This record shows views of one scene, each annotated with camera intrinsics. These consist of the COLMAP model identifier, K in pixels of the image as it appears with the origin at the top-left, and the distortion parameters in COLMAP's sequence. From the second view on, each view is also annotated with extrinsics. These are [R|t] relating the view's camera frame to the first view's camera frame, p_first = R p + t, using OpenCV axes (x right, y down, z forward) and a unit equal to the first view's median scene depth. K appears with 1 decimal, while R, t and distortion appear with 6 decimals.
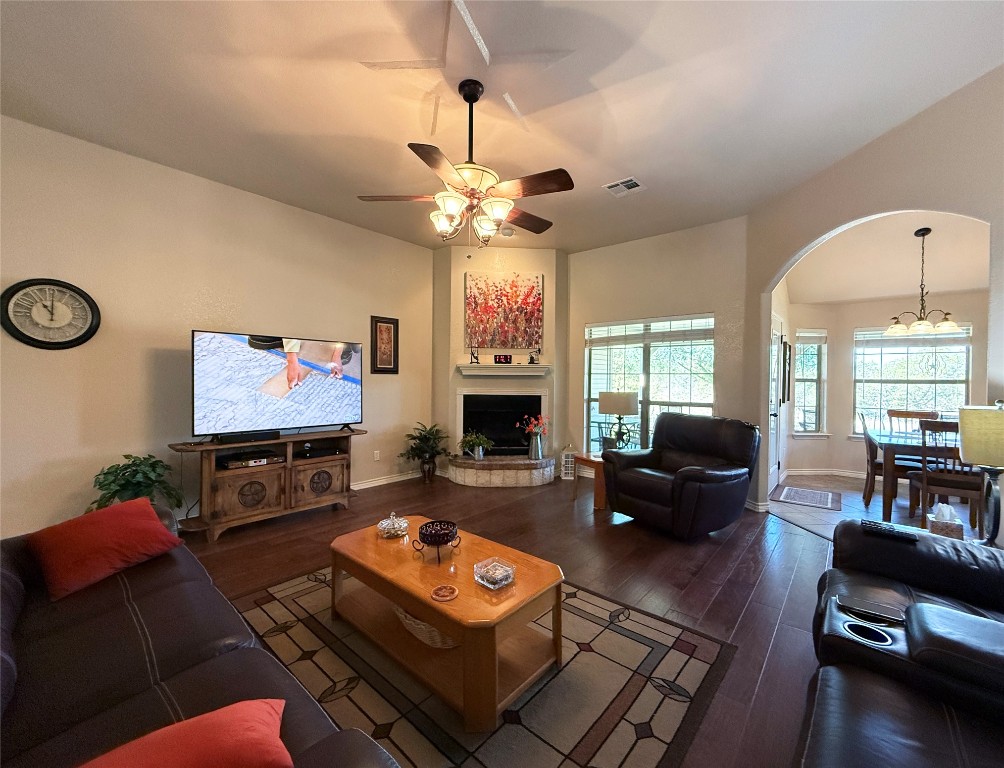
lens RADIAL K [[421.7, 0, 485.9], [0, 421.7, 384.7], [0, 0, 1]] dist [-0.001021, -0.000332]
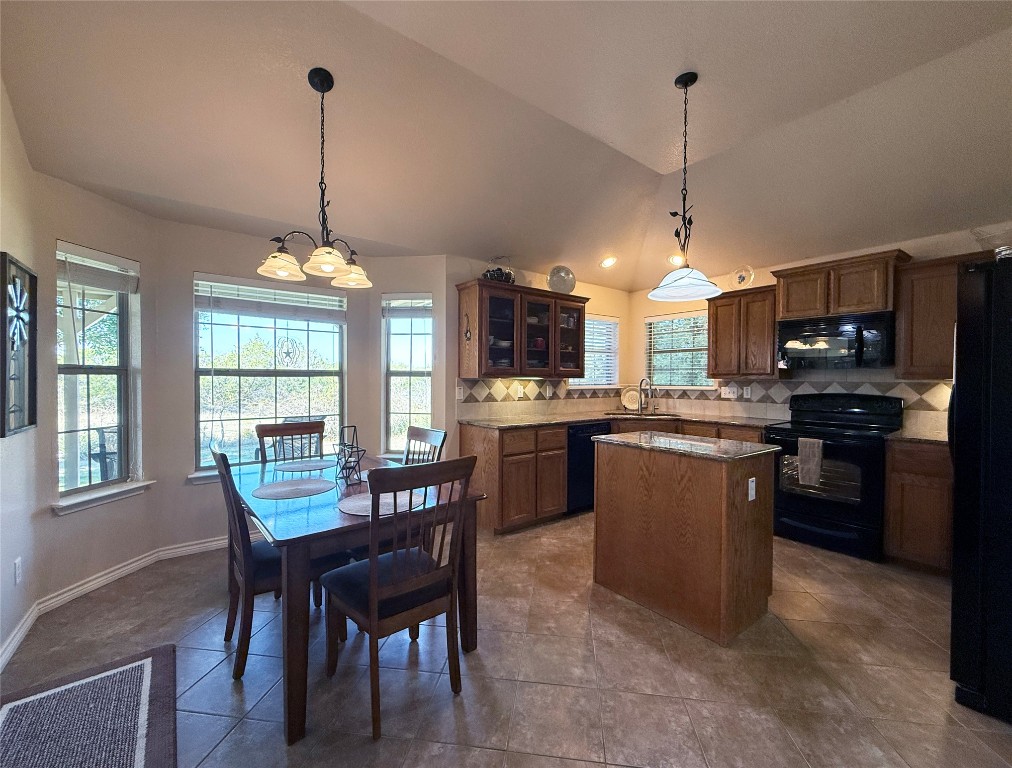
lens RADIAL K [[411.8, 0, 502.6], [0, 411.8, 379.7], [0, 0, 1]] dist [0.002263, 0.000063]
pose [[0.195207, -0.014034, 0.980662, 0.454643], [0.009314, 0.999879, 0.012455, -0.002048], [-0.980718, 0.006703, 0.195314, 0.535549]]
